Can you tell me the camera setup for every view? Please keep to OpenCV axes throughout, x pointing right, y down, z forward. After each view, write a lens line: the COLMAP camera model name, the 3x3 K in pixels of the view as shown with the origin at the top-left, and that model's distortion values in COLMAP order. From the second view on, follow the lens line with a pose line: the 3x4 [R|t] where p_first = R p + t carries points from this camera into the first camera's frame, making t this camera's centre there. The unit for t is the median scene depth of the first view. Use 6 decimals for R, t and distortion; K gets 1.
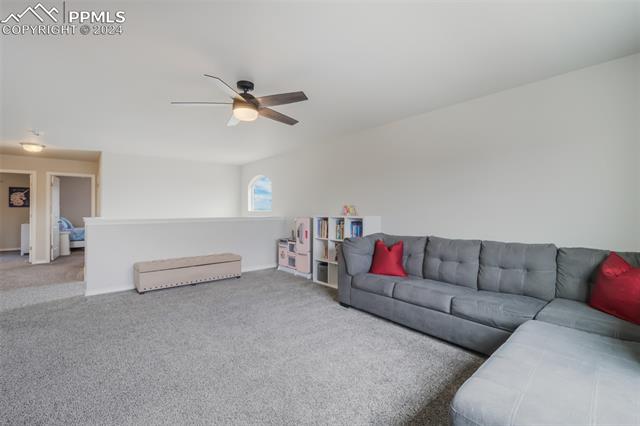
lens RADIAL K [[274.5, 0, 320.7], [0, 274.5, 210.1], [0, 0, 1]] dist [-0.002078, 0.000109]
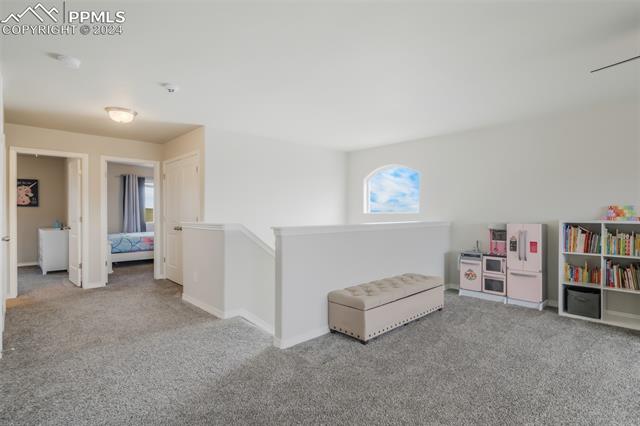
lens RADIAL K [[312.4, 0, 319.8], [0, 312.4, 216.0], [0, 0, 1]] dist [0.006180, 0.000128]
pose [[0.998677, 0.004568, 0.051226, -0.614287], [-0.005045, 0.999945, 0.009174, 0.004572], [-0.051181, -0.009420, 0.998645, 0.221795]]
